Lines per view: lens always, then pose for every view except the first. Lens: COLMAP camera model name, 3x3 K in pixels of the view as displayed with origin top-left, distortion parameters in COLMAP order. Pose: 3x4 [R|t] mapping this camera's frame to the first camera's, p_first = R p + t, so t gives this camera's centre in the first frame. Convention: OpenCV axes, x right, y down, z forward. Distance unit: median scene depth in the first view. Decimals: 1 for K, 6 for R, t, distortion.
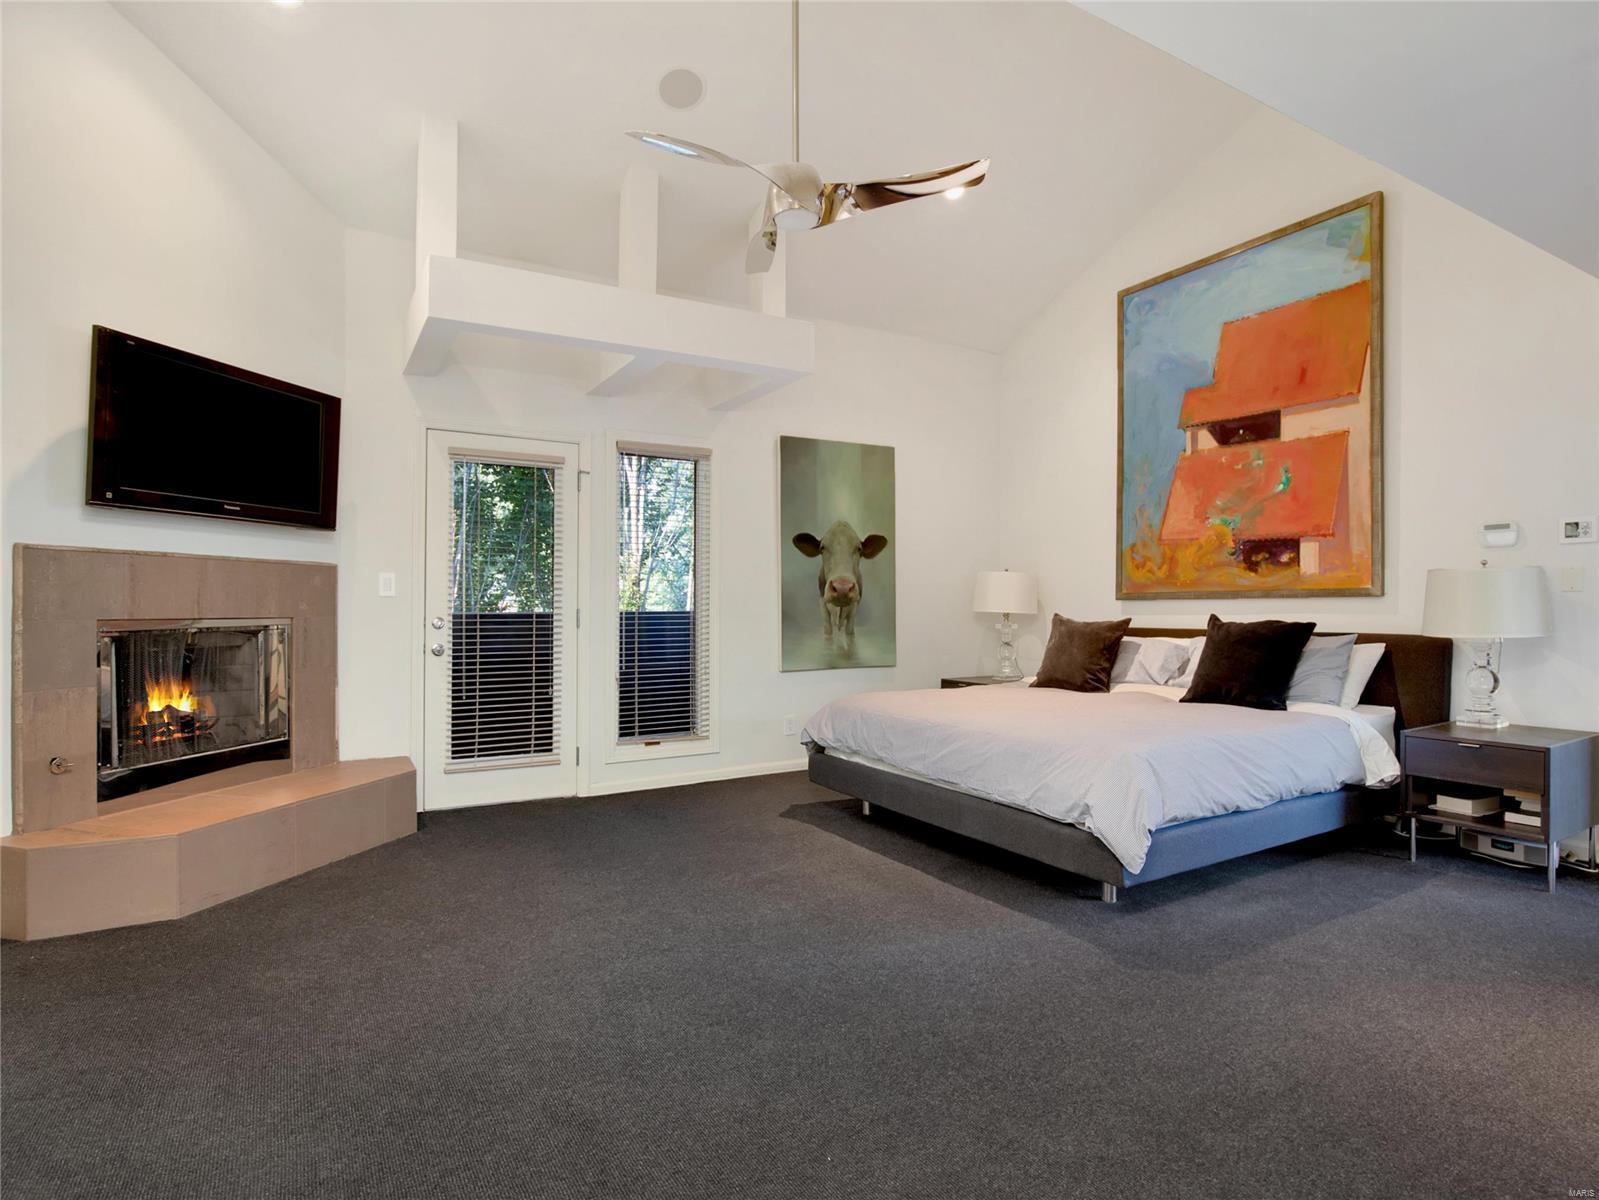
lens RADIAL K [[875.4, 0, 814.4], [0, 875.4, 598.5], [0, 0, 1]] dist [-0.033271, 0.006147]
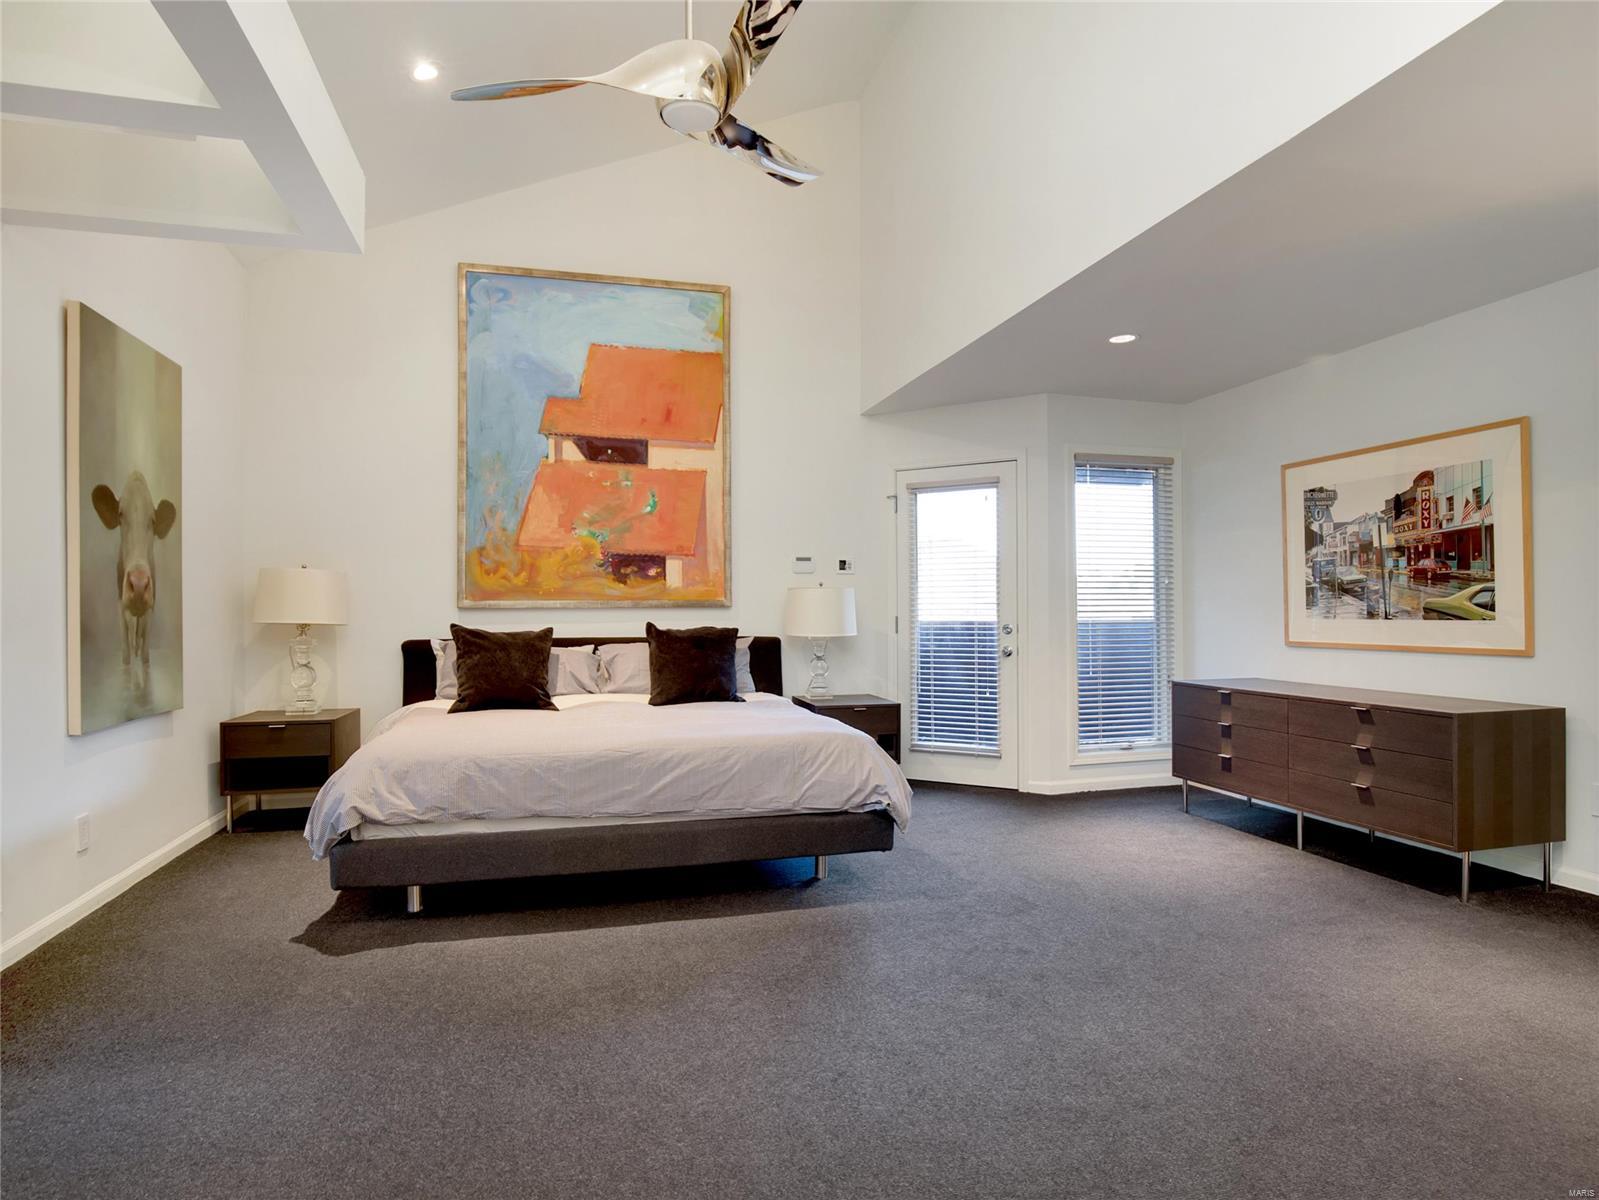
lens RADIAL K [[915.4, 0, 814.7], [0, 915.4, 609.4], [0, 0, 1]] dist [-0.034111, -0.000449]
pose [[0.241822, 0.007053, 0.970295, -0.540782], [-0.005466, 0.999968, -0.005906, 0.007301], [-0.970305, -0.003875, 0.241853, 0.488838]]
